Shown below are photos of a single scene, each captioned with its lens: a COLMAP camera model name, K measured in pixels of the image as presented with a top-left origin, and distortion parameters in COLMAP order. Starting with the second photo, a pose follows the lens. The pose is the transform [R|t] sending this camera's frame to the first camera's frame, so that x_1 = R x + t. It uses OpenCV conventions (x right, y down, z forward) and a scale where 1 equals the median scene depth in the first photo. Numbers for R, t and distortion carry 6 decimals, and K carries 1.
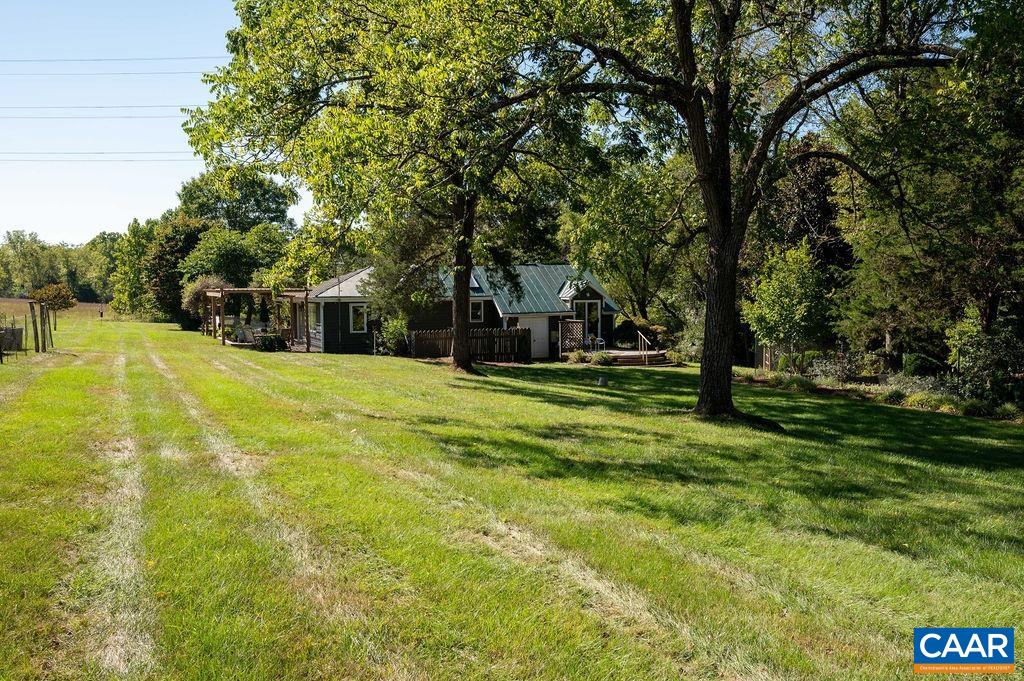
lens RADIAL K [[891.6, 0, 511.7], [0, 891.6, 340.9], [0, 0, 1]] dist [0.003370, 0.000233]
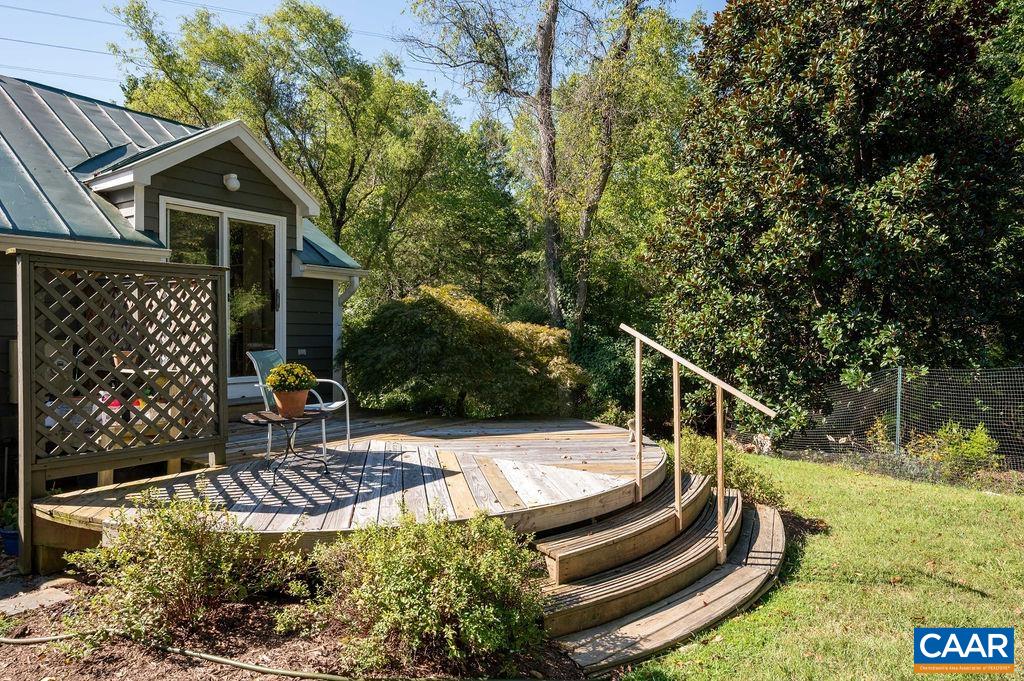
lens RADIAL K [[653.6, 0, 509.2], [0, 653.6, 341.7], [0, 0, 1]] dist [-0.008231, -0.000469]
pose [[0.859038, 0.006204, 0.511874, 0.062122], [0.019661, 0.998789, -0.045102, -0.003072], [-0.511534, 0.048808, 0.857876, 0.831914]]
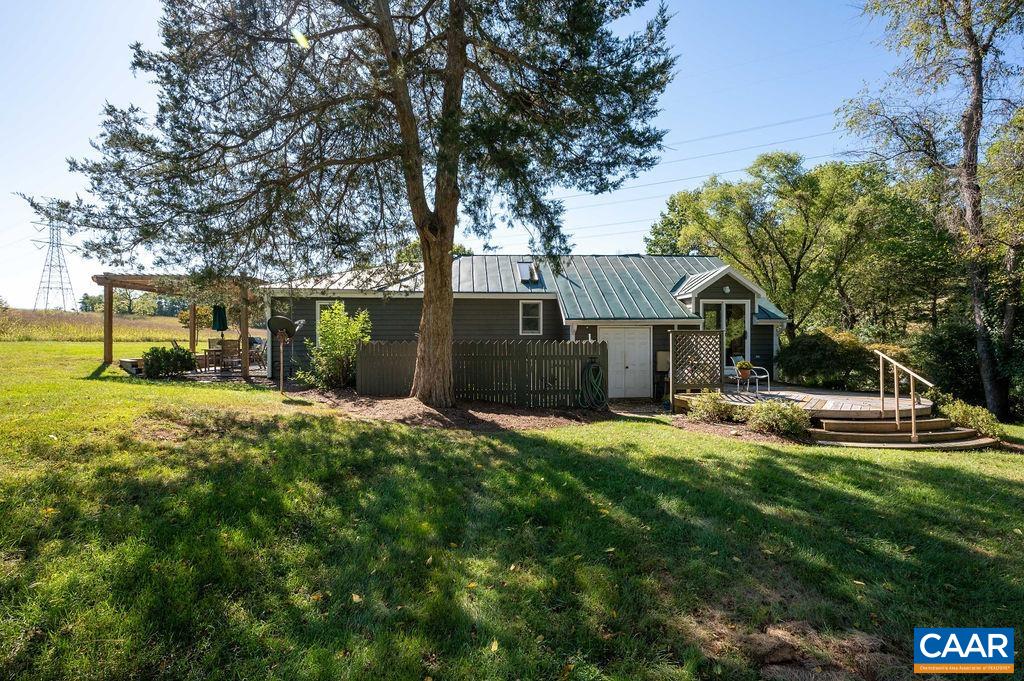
lens RADIAL K [[463.0, 0, 511.3], [0, 463.0, 340.9], [0, 0, 1]] dist [-0.000842, -0.000505]
pose [[0.952992, 0.010205, -0.302823, 0.044416], [-0.027263, 0.998267, -0.052157, 0.000129], [0.301766, 0.057961, 0.951619, 0.683717]]
